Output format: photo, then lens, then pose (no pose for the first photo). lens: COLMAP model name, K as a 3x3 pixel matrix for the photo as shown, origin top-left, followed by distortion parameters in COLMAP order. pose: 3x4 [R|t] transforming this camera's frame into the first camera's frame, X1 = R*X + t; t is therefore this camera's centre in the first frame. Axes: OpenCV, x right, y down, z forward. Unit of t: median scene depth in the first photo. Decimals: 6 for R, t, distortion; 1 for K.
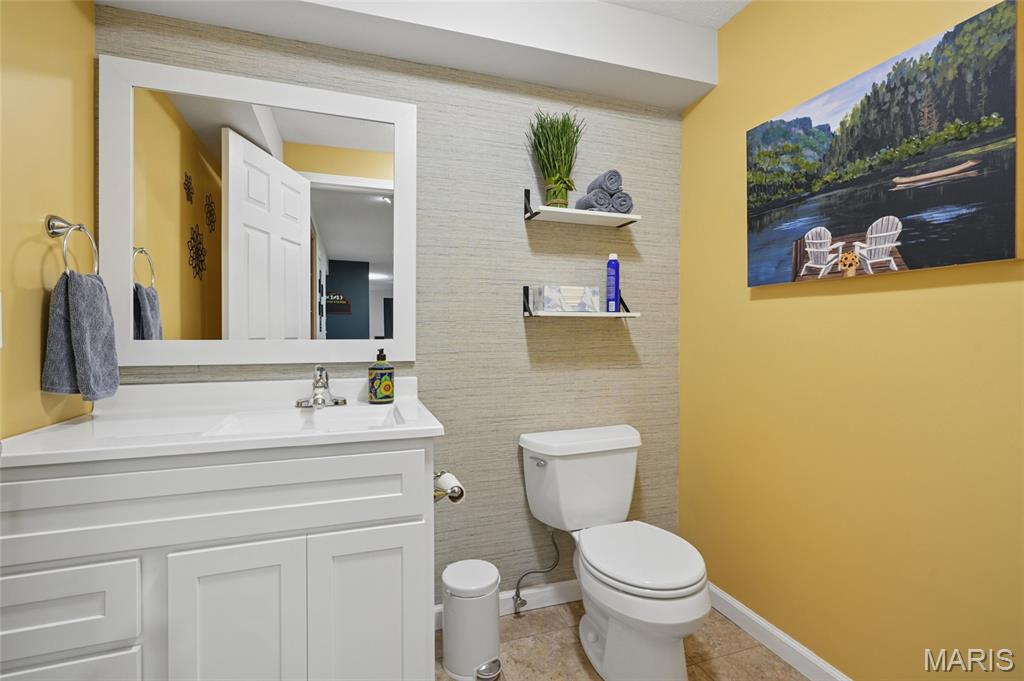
lens RADIAL K [[461.0, 0, 514.5], [0, 461.0, 335.4], [0, 0, 1]] dist [-0.001872, 0.000261]
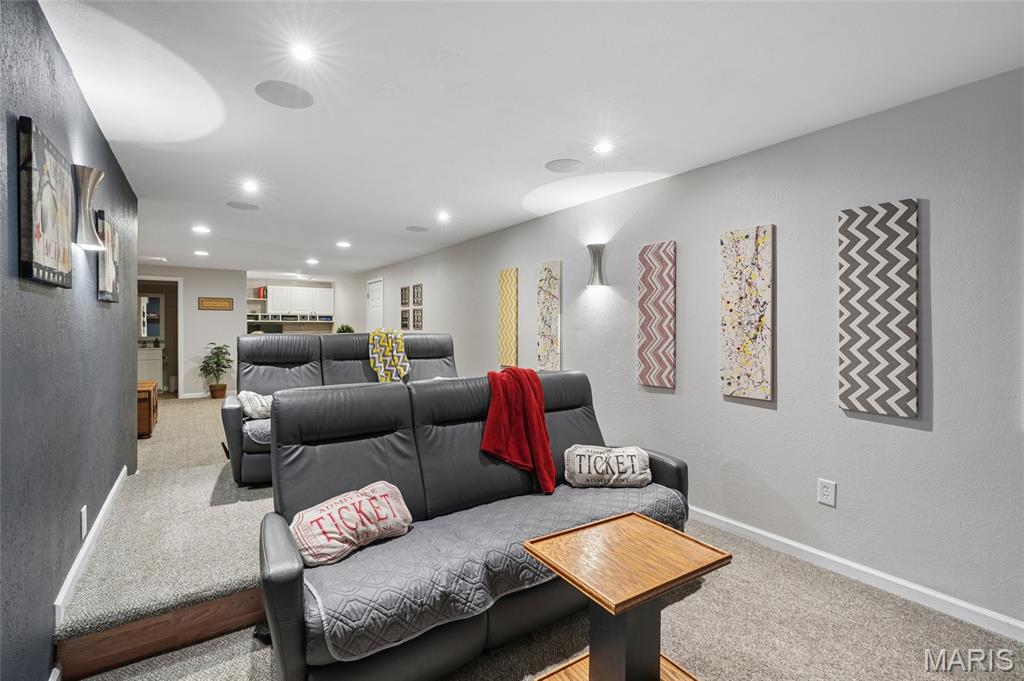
lens RADIAL K [[474.4, 0, 512.7], [0, 474.4, 328.7], [0, 0, 1]] dist [-0.000800, 0.000031]
pose [[0.964911, -0.003314, 0.262558, 2.291438], [0.006112, 0.999933, -0.009839, -0.003644], [-0.262508, 0.011098, 0.964866, -5.509948]]
